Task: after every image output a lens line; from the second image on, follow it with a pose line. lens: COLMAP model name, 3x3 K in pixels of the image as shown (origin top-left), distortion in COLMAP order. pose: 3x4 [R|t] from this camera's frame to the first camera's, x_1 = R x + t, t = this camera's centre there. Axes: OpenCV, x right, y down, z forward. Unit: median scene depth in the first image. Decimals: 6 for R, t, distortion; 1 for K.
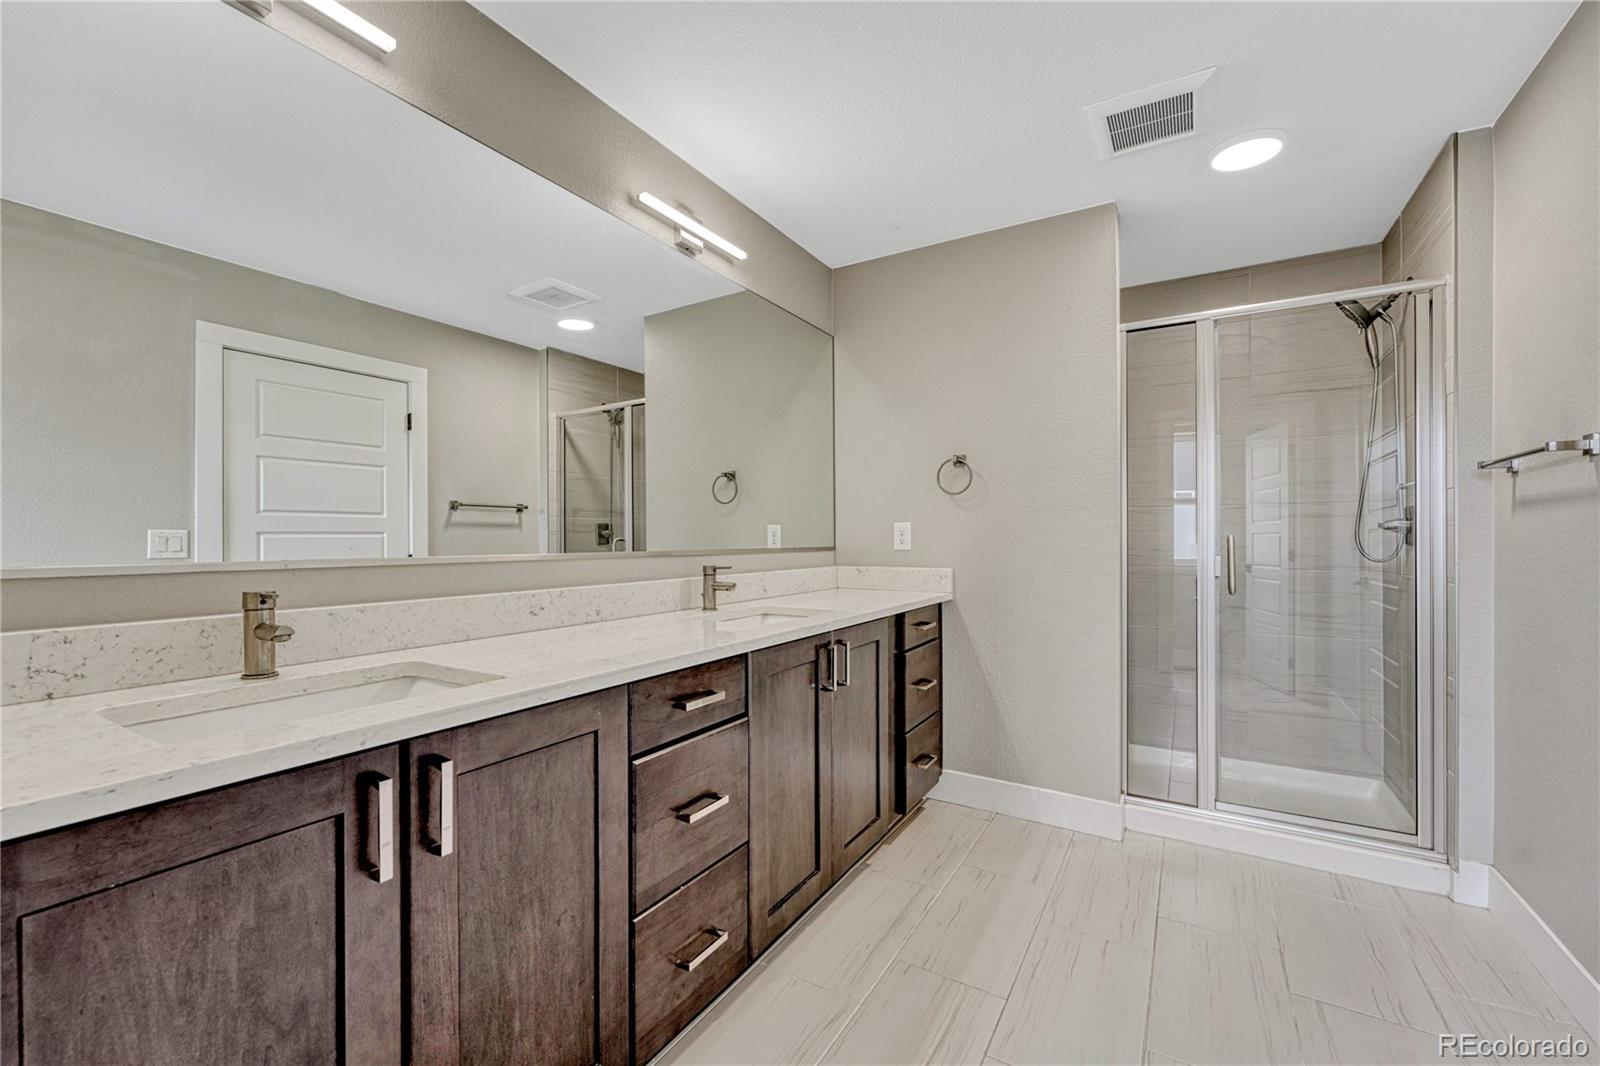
lens RADIAL K [[660.2, 0, 797.2], [0, 660.2, 533.9], [0, 0, 1]] dist [0.000604, 0.000244]
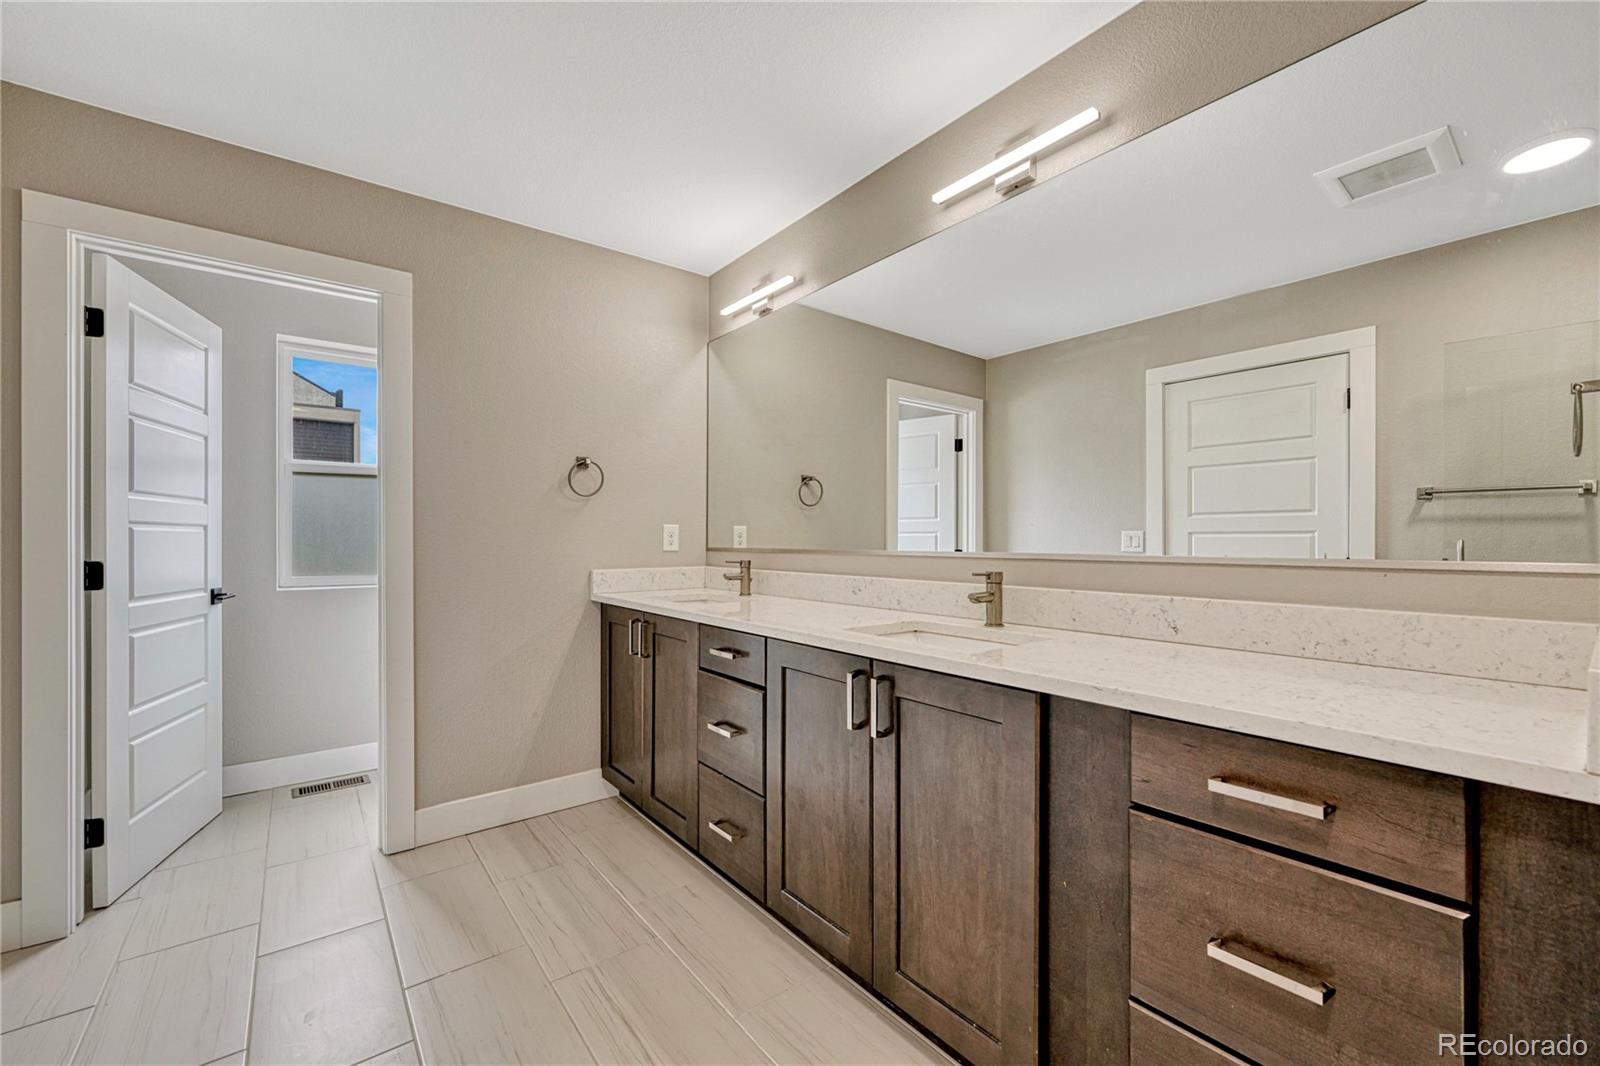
lens RADIAL K [[643.0, 0, 793.9], [0, 643.0, 541.9], [0, 0, 1]] dist [-0.000636, 0.000124]
pose [[-0.348126, 0.010200, -0.937392, 0.551810], [0.003661, 0.999948, 0.009522, 0.001006], [0.937440, -0.000117, -0.348146, 0.822390]]
